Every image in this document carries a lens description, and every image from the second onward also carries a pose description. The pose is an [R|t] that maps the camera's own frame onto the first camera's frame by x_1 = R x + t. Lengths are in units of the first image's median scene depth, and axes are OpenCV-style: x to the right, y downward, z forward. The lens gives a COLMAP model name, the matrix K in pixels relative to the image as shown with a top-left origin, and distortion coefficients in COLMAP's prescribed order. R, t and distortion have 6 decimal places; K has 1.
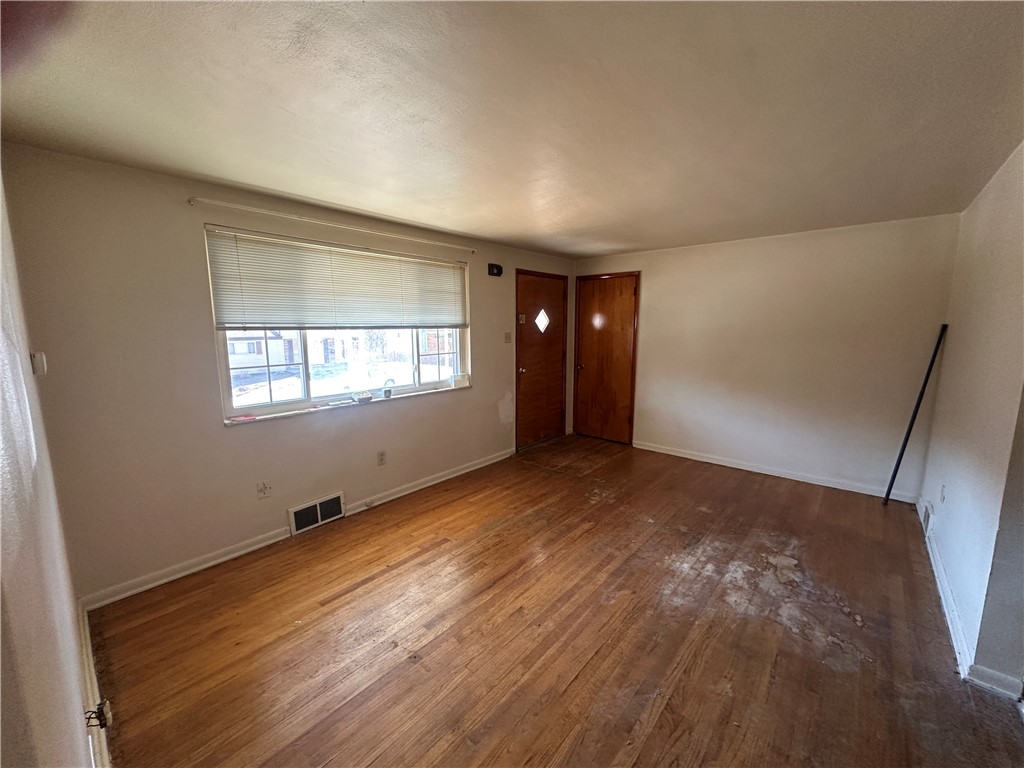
lens RADIAL K [[408.1, 0, 512.4], [0, 408.1, 385.3], [0, 0, 1]] dist [-0.004406, 0.001026]
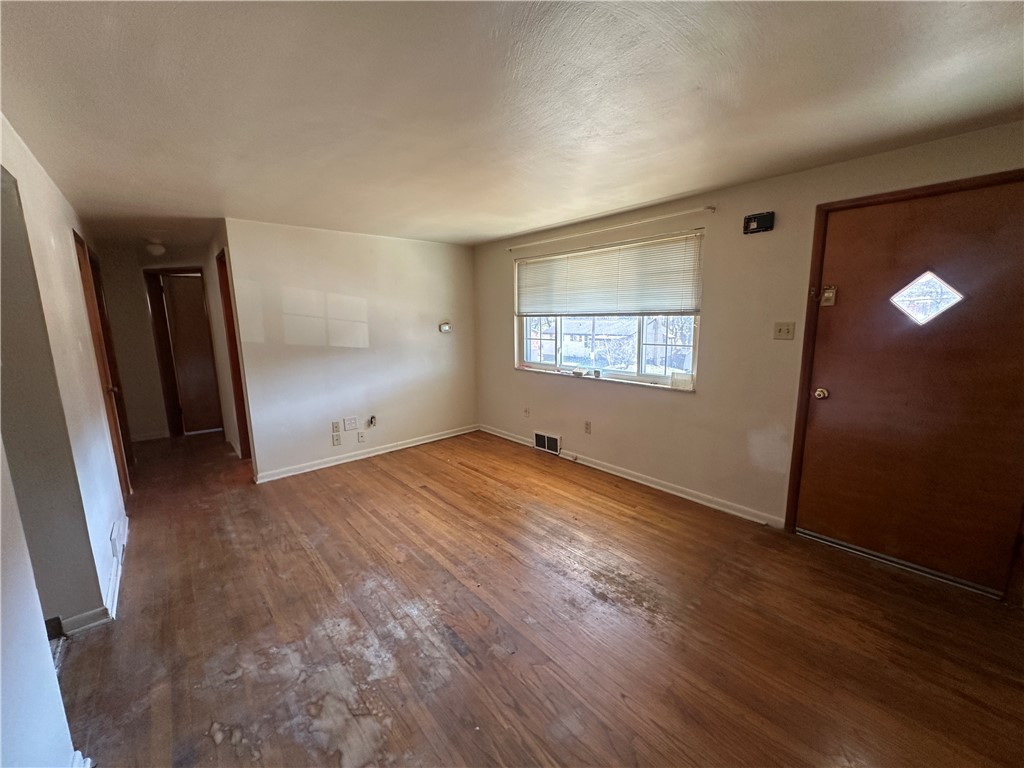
lens RADIAL K [[408.1, 0, 511.5], [0, 408.1, 383.5], [0, 0, 1]] dist [-0.004406, 0.001026]
pose [[-0.139842, 0.167251, -0.975946, 1.091653], [-0.130675, 0.973893, 0.185623, -0.173033], [0.981513, 0.153490, -0.114336, 1.188253]]
